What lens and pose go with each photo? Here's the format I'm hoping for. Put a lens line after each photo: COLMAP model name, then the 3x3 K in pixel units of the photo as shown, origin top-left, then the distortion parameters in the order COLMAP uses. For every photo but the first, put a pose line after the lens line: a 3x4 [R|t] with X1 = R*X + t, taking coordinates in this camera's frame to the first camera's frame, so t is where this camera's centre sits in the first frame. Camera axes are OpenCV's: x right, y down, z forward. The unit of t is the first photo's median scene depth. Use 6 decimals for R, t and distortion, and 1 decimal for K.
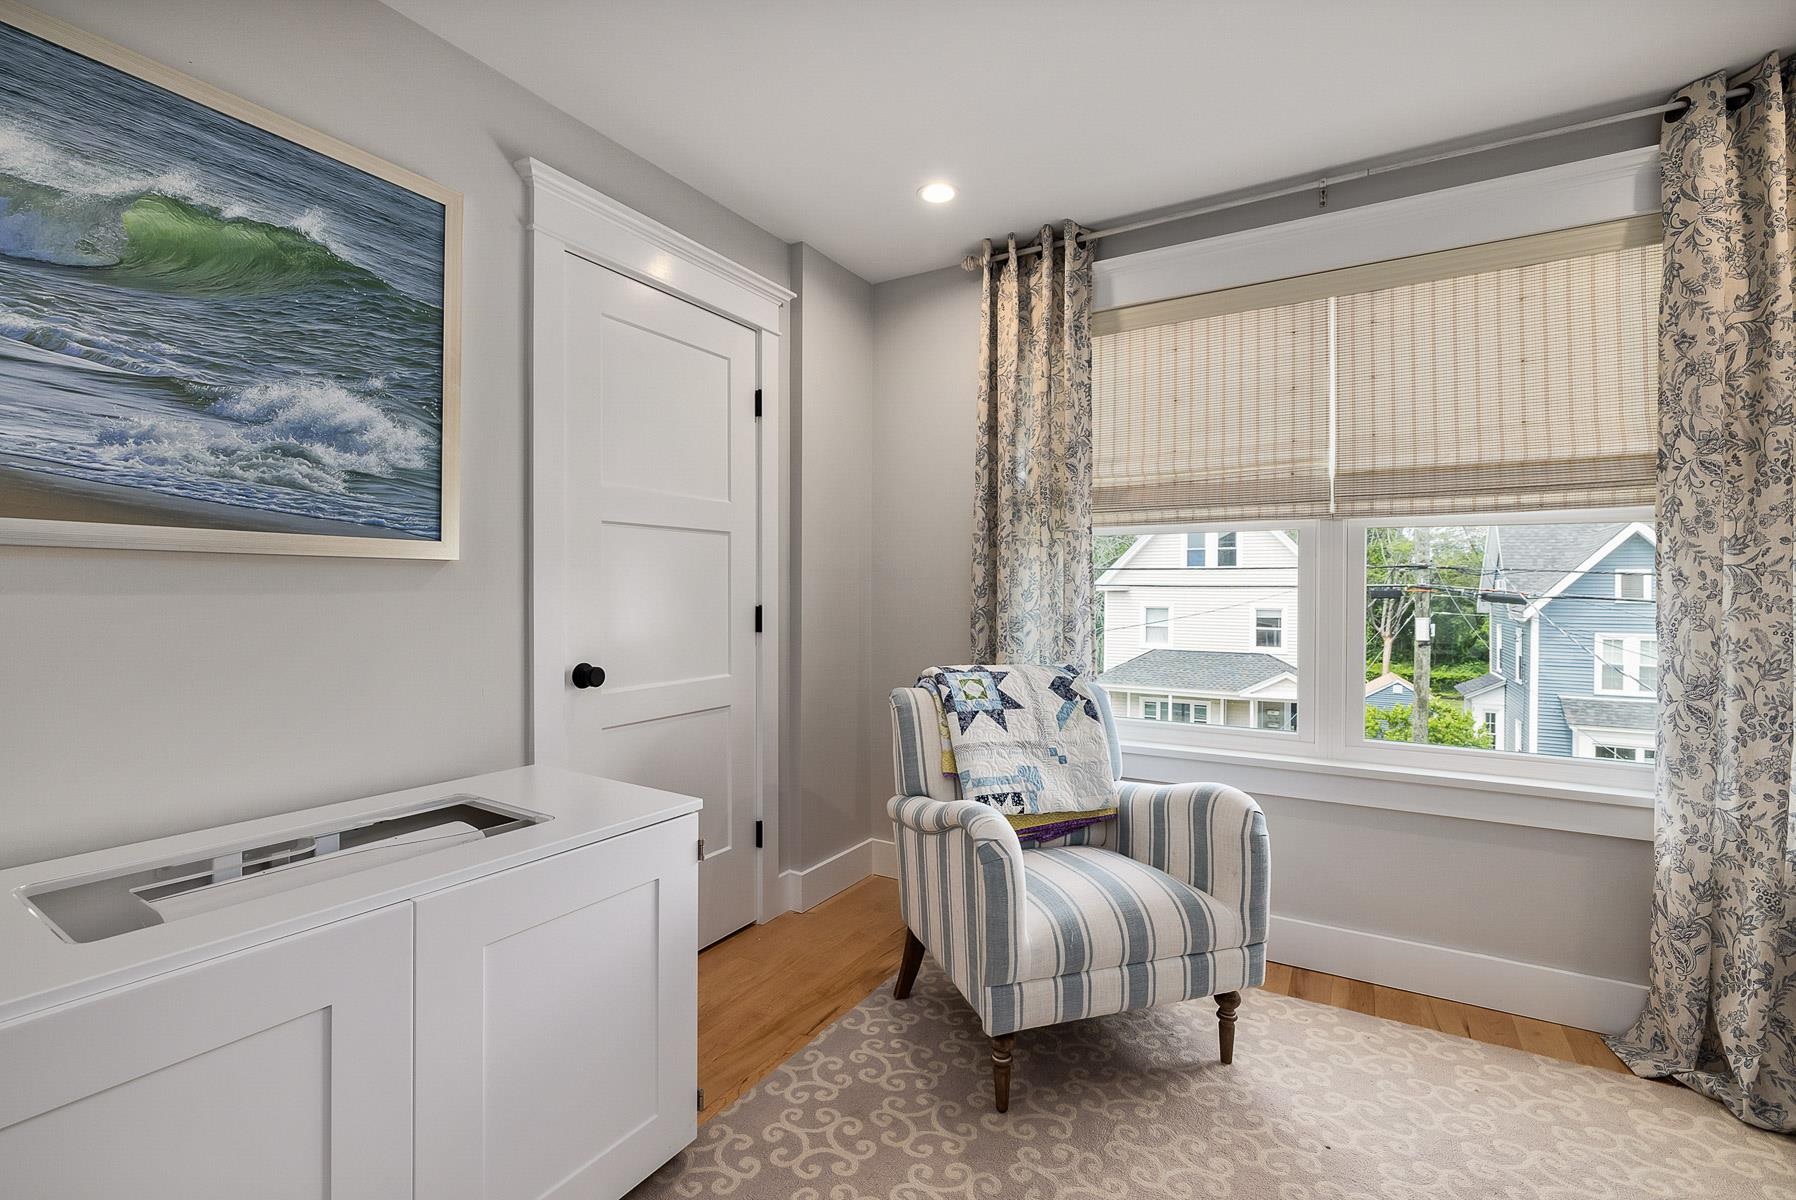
lens RADIAL K [[795.2, 0, 898.5], [0, 795.2, 595.1], [0, 0, 1]] dist [-0.003479, -0.000352]
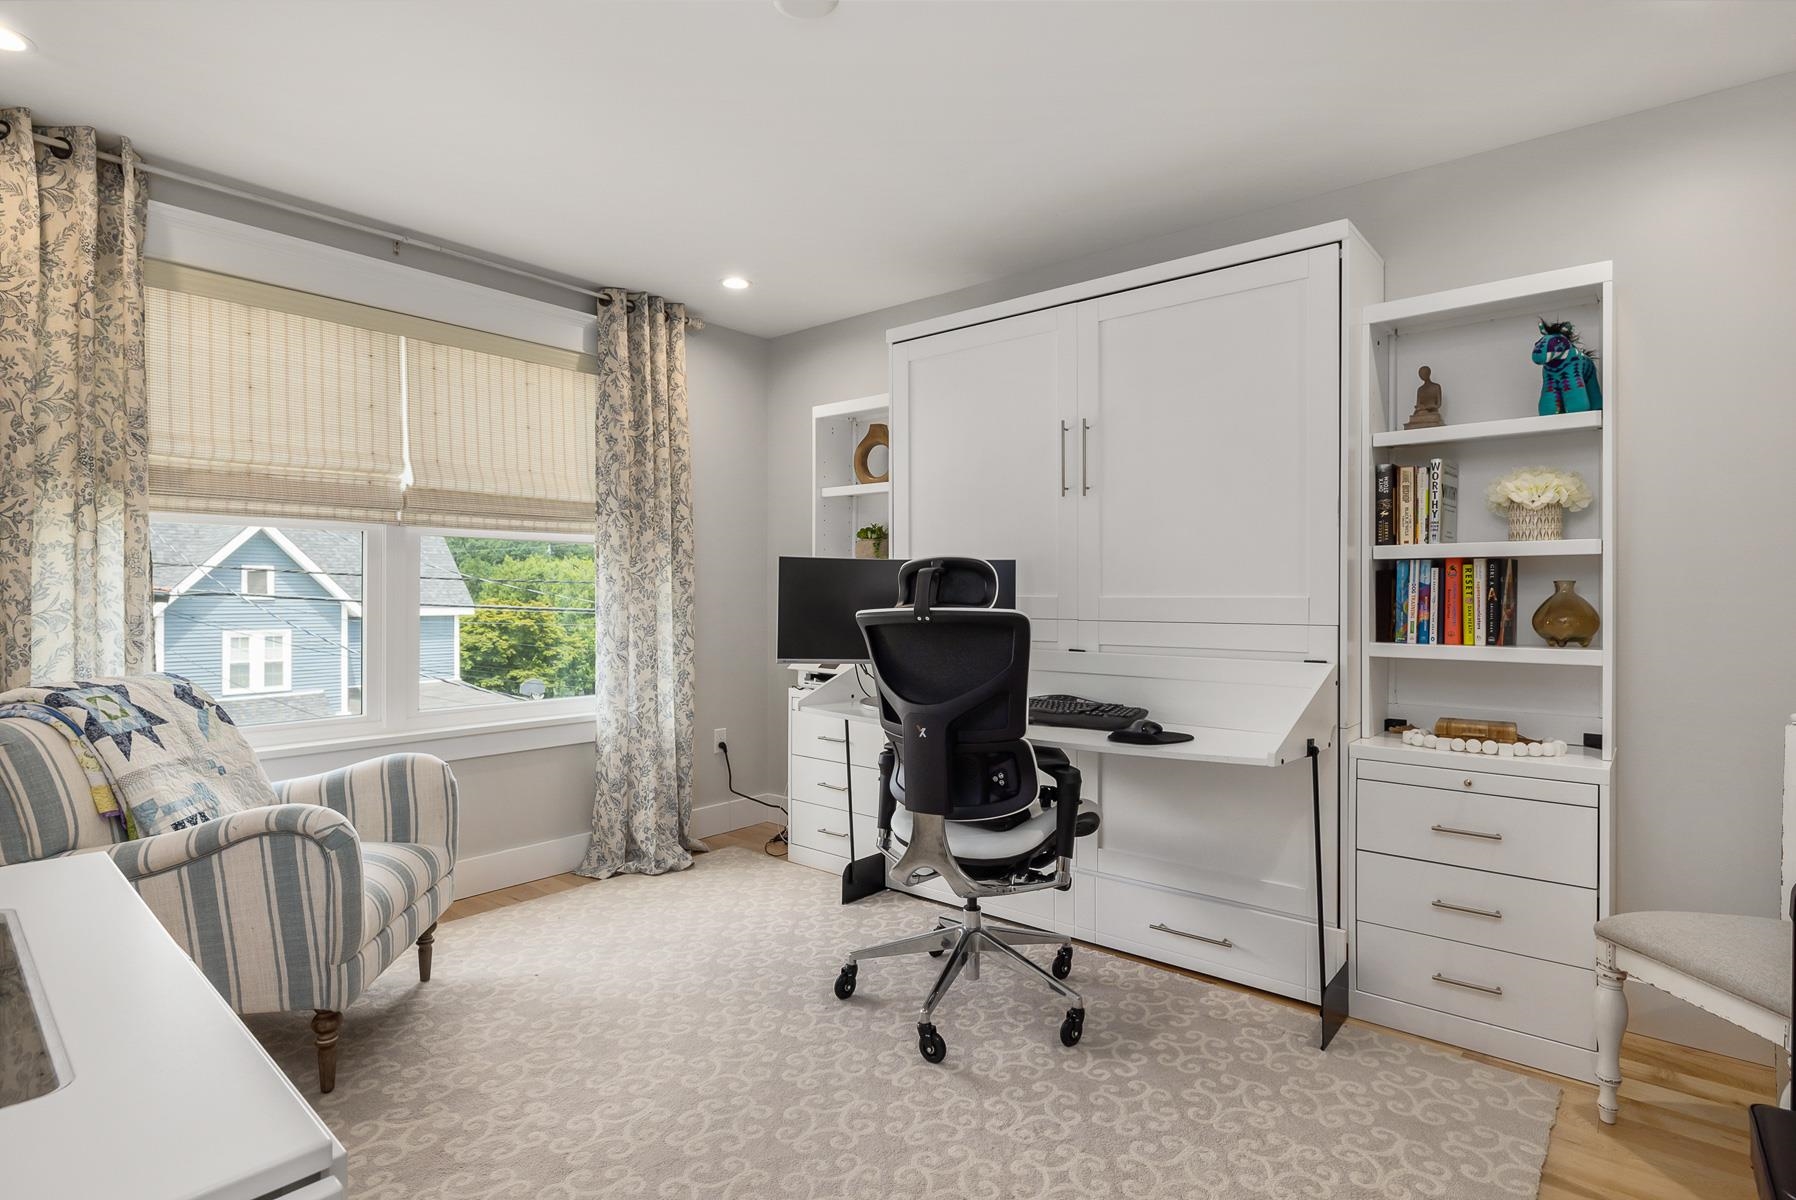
lens RADIAL K [[906.4, 0, 898.6], [0, 906.4, 598.2], [0, 0, 1]] dist [-0.001243, -0.000927]
pose [[0.170579, -0.009469, 0.985299, -0.760639], [0.002783, 0.999954, 0.009128, 0.001307], [-0.985340, 0.001185, 0.170597, 0.059061]]
